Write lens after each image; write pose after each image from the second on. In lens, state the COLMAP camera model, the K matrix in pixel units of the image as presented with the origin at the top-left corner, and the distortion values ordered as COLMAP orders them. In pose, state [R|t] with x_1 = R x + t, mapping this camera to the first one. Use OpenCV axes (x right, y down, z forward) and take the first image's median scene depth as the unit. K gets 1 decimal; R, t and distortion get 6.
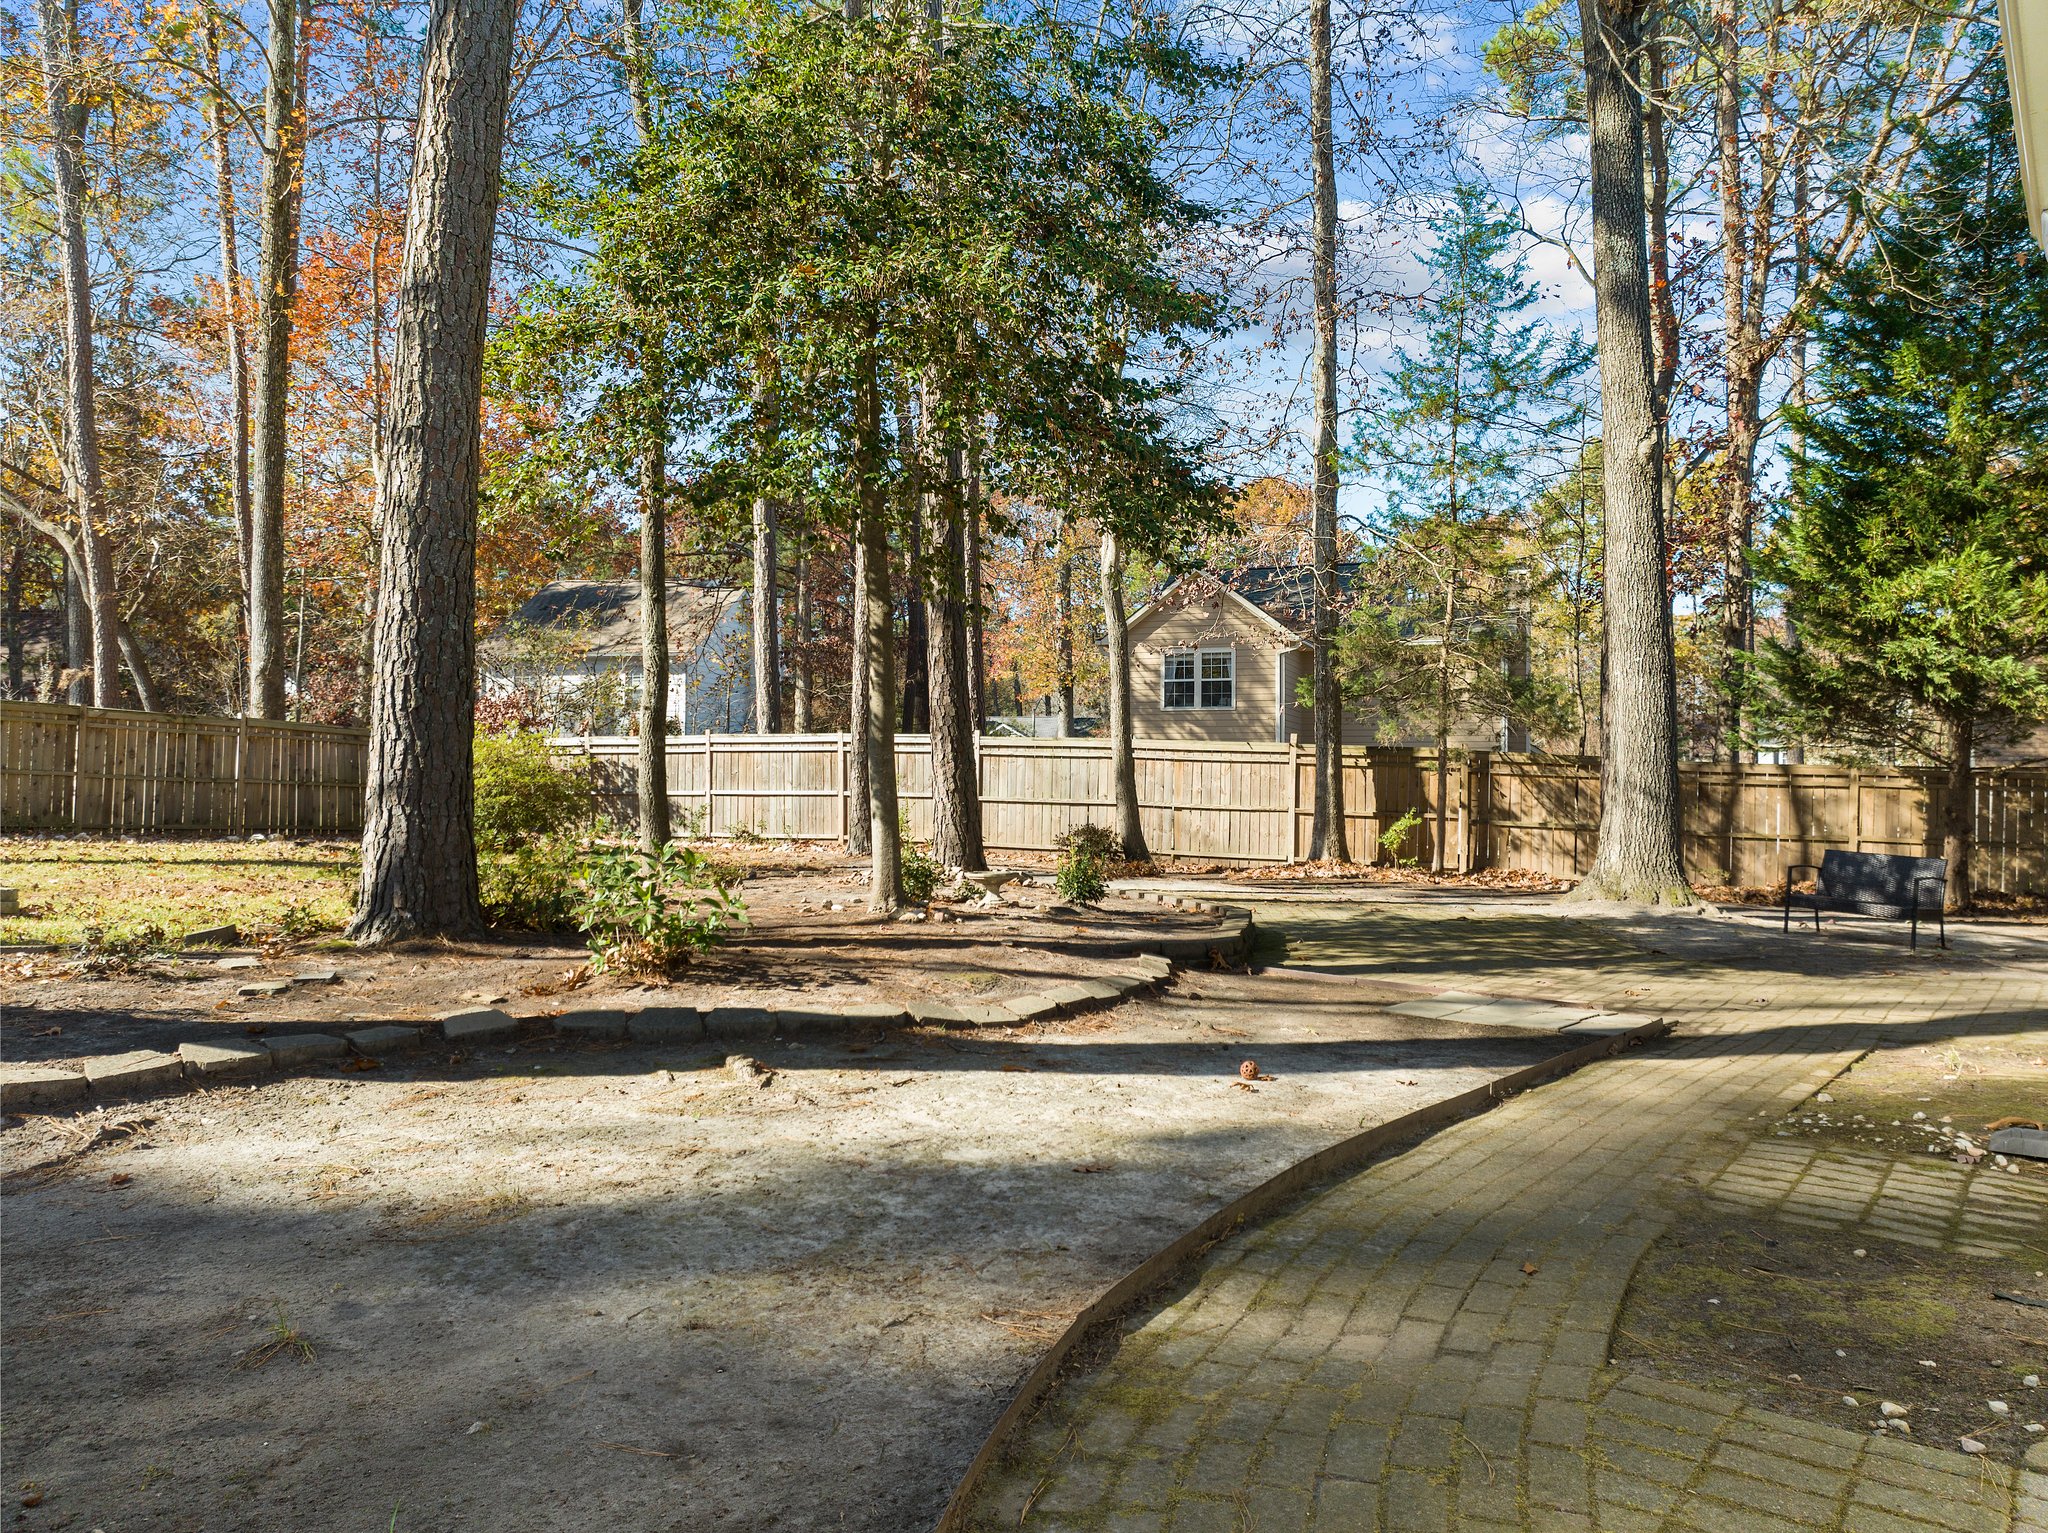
lens RADIAL K [[1471.0, 0, 1024.0], [0, 1471.0, 766.5], [0, 0, 1]] dist [-0.030102, -0.003239]
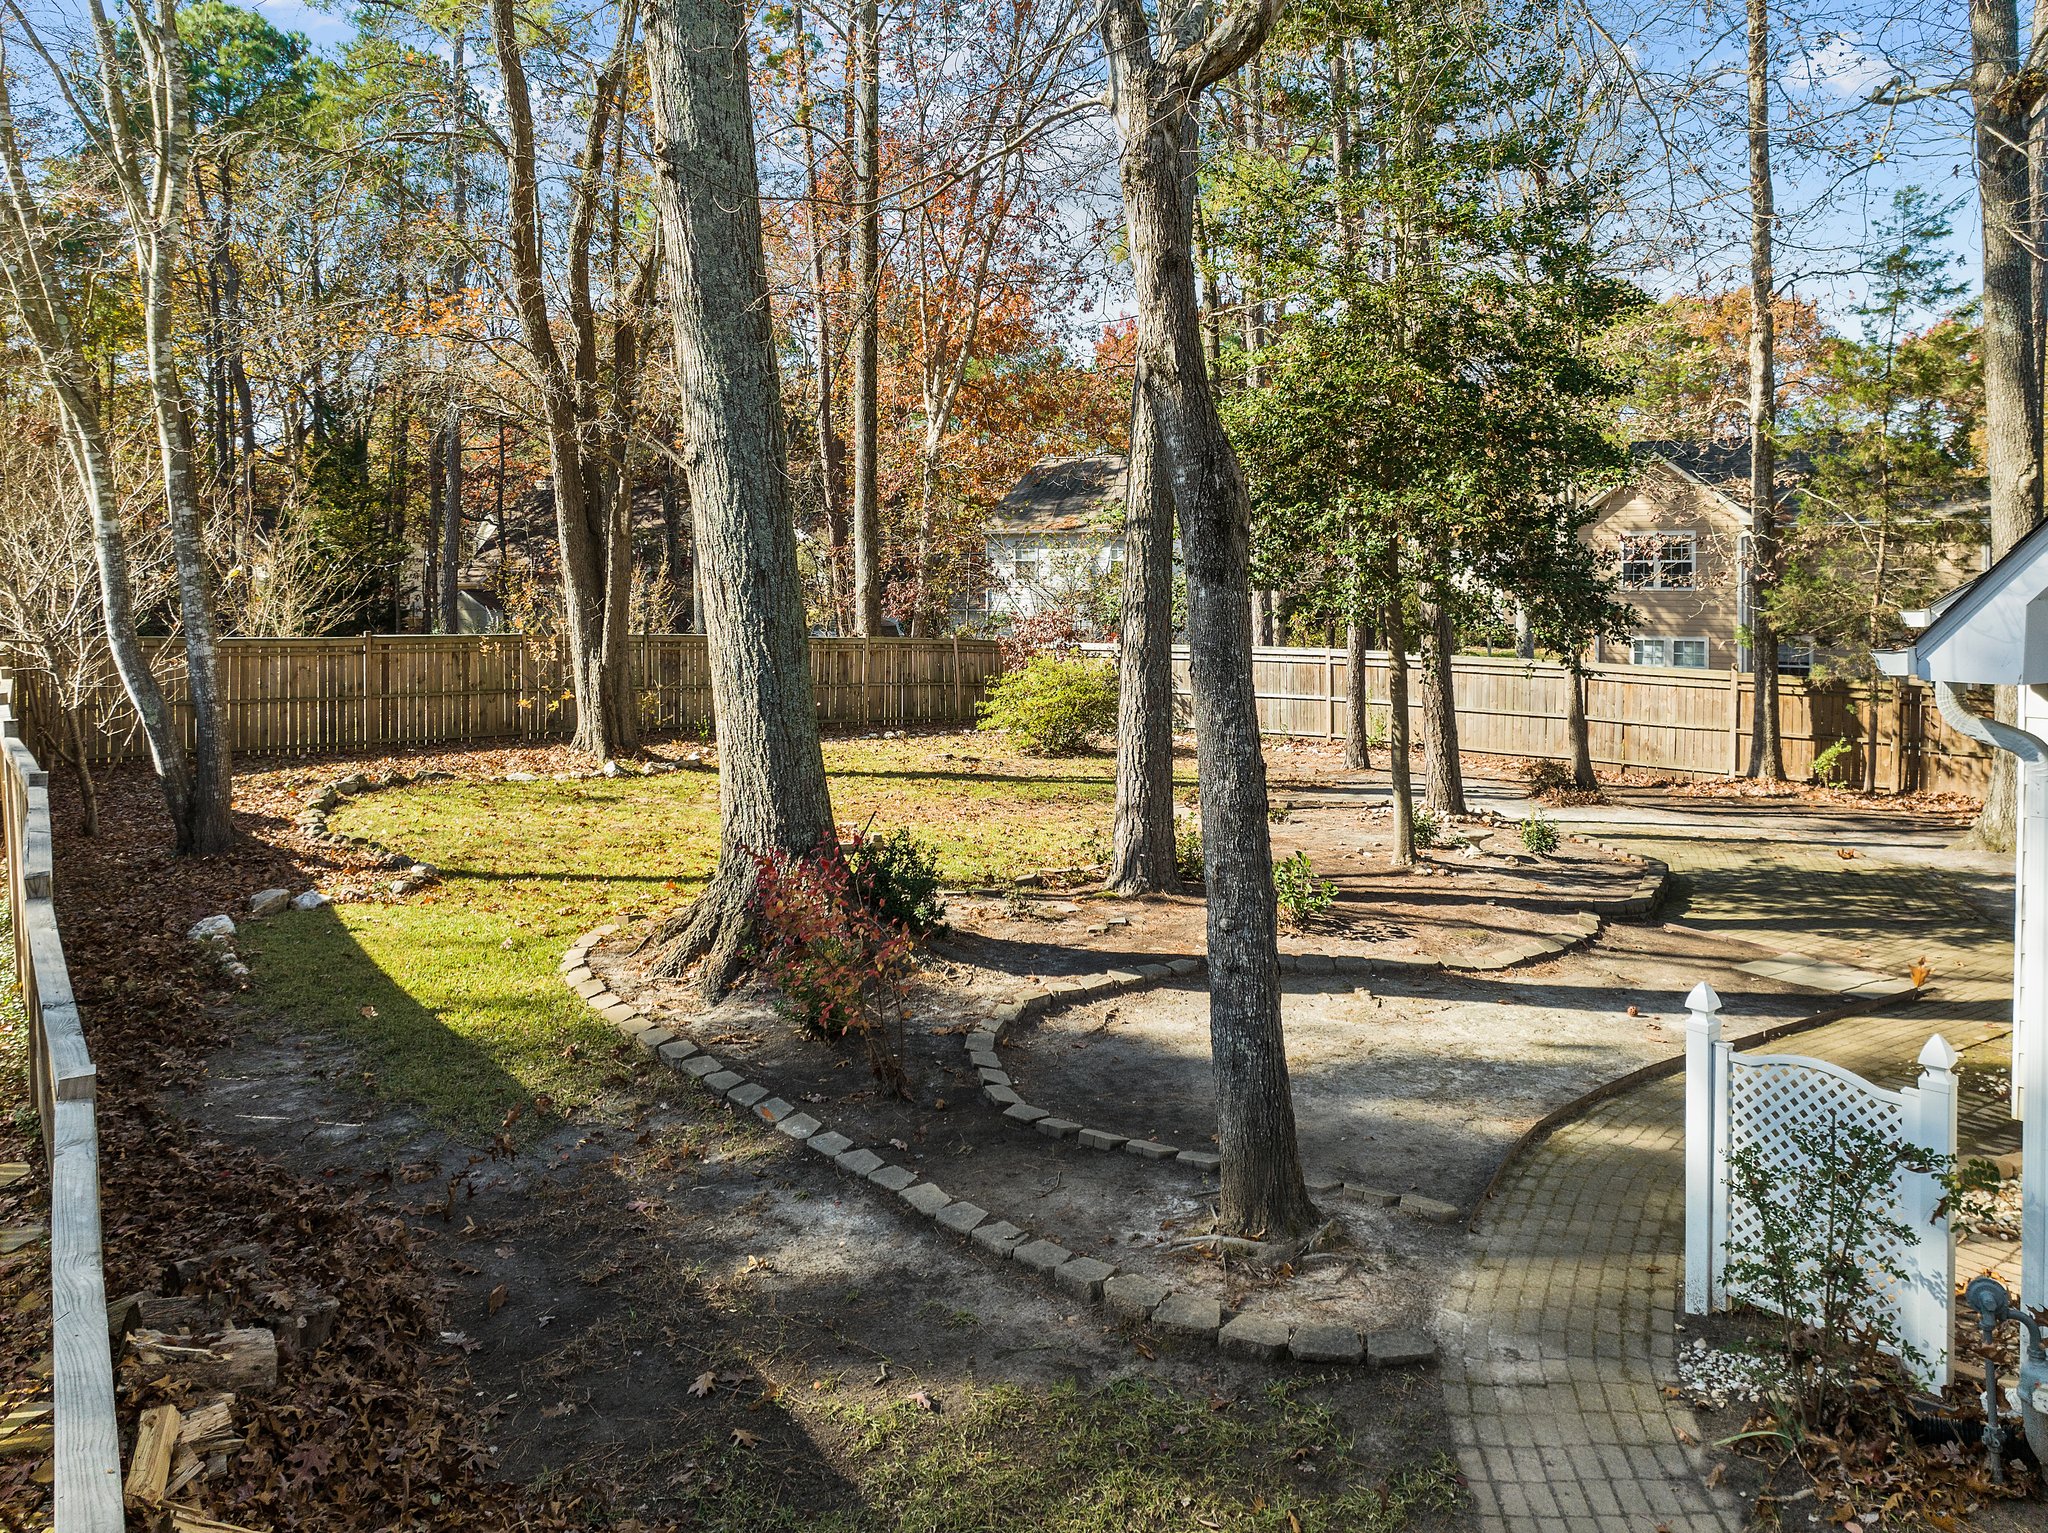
lens RADIAL K [[1433.4, 0, 1023.0], [0, 1433.4, 618.1], [0, 0, 1]] dist [-0.024944, -0.004399]
pose [[0.952591, -0.005317, -0.304207, -0.013155], [0.010035, 0.999852, 0.013949, -0.129194], [0.304088, -0.016341, 0.952504, -0.379394]]
